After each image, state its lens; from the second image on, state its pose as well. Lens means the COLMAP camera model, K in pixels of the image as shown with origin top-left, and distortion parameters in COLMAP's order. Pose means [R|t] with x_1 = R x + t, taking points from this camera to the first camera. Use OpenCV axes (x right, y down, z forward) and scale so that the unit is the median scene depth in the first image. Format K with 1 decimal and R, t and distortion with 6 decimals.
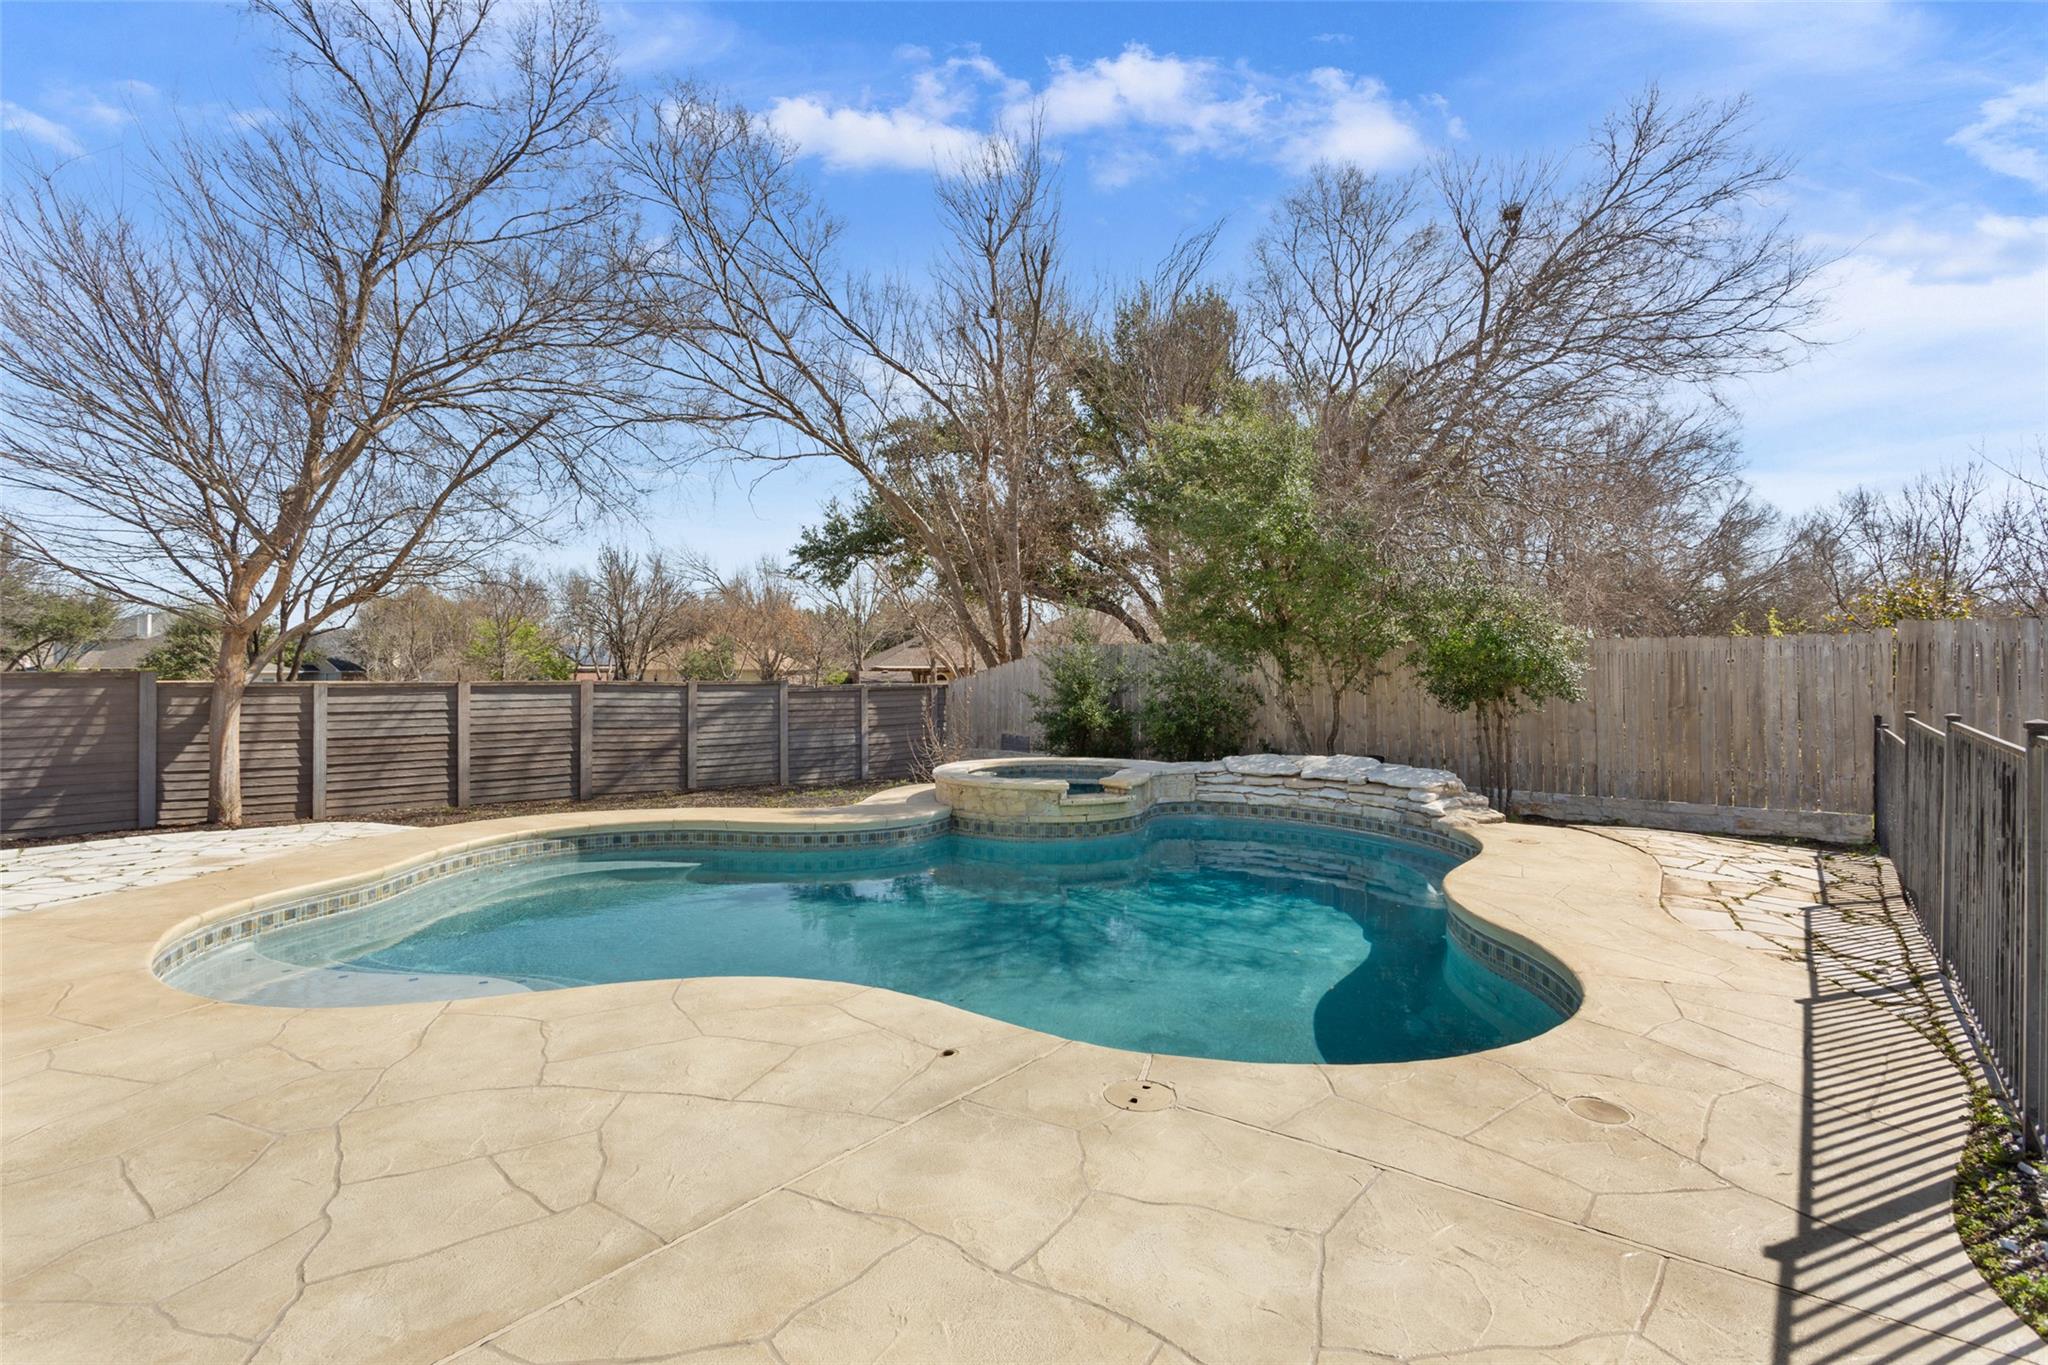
lens RADIAL K [[891.3, 0, 1005.1], [0, 891.3, 673.3], [0, 0, 1]] dist [-0.000185, -0.000332]
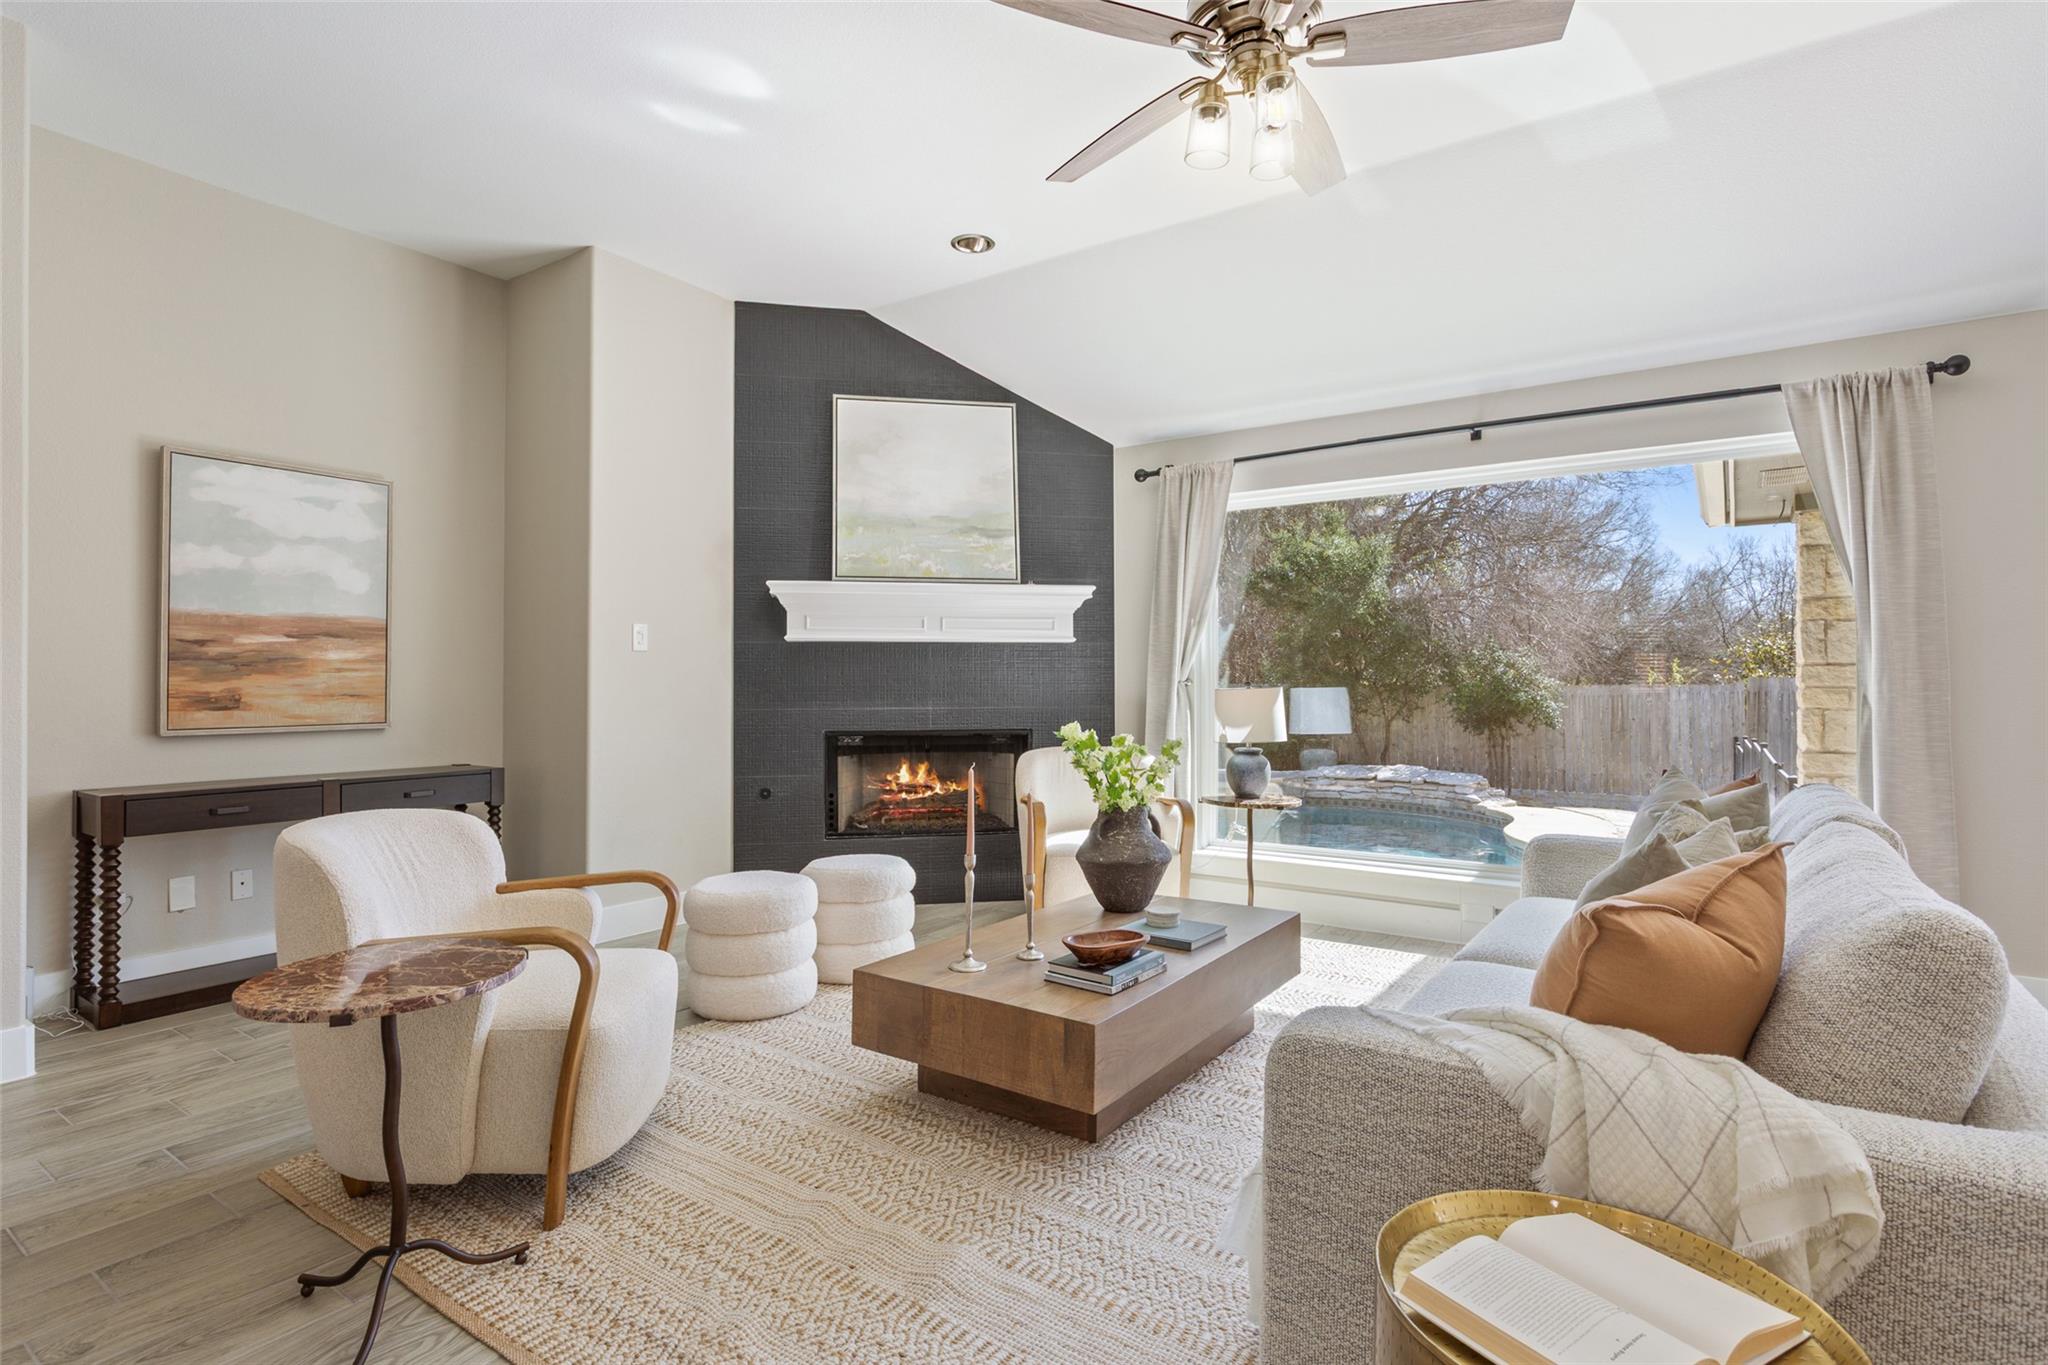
lens RADIAL K [[996.5, 0, 977.1], [0, 996.5, 673.6], [0, 0, 1]] dist [-0.001919, 0.001220]
pose [[0.994911, 0.003050, 0.100707, -0.504726], [-0.002194, 0.999960, -0.008614, -0.043870], [-0.100729, 0.008349, 0.994879, -0.583275]]
